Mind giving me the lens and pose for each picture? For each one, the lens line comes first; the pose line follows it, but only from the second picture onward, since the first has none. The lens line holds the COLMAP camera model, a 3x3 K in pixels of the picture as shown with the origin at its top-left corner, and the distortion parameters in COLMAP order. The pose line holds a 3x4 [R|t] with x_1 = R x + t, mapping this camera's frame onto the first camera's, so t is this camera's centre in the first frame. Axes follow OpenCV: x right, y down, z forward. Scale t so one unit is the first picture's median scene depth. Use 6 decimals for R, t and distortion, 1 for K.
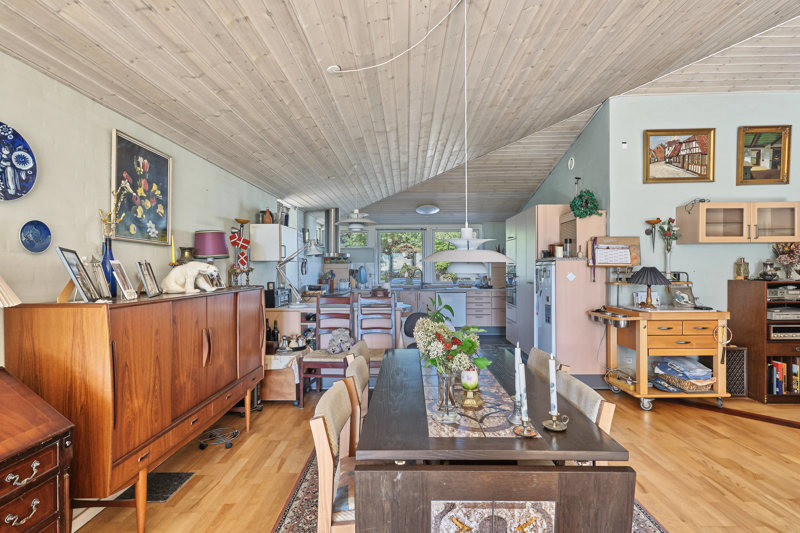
lens RADIAL K [[388.8, 0, 399.5], [0, 388.8, 270.7], [0, 0, 1]] dist [0.002391, 0.001071]
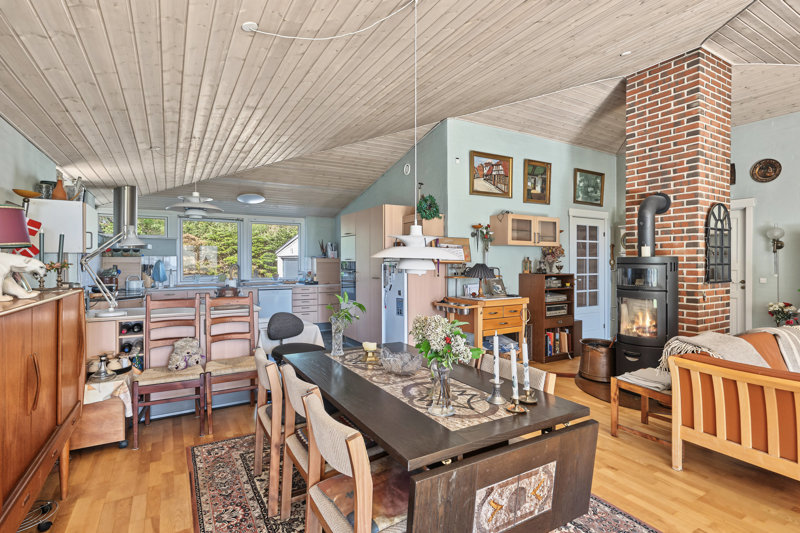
lens RADIAL K [[397.5, 0, 400.1], [0, 397.5, 261.2], [0, 0, 1]] dist [0.004545, 0.000998]
pose [[0.853704, 0.007225, 0.520708, -0.202681], [-0.000961, 0.999924, -0.012300, -0.001126], [-0.520757, 0.010000, 0.853646, 0.062621]]
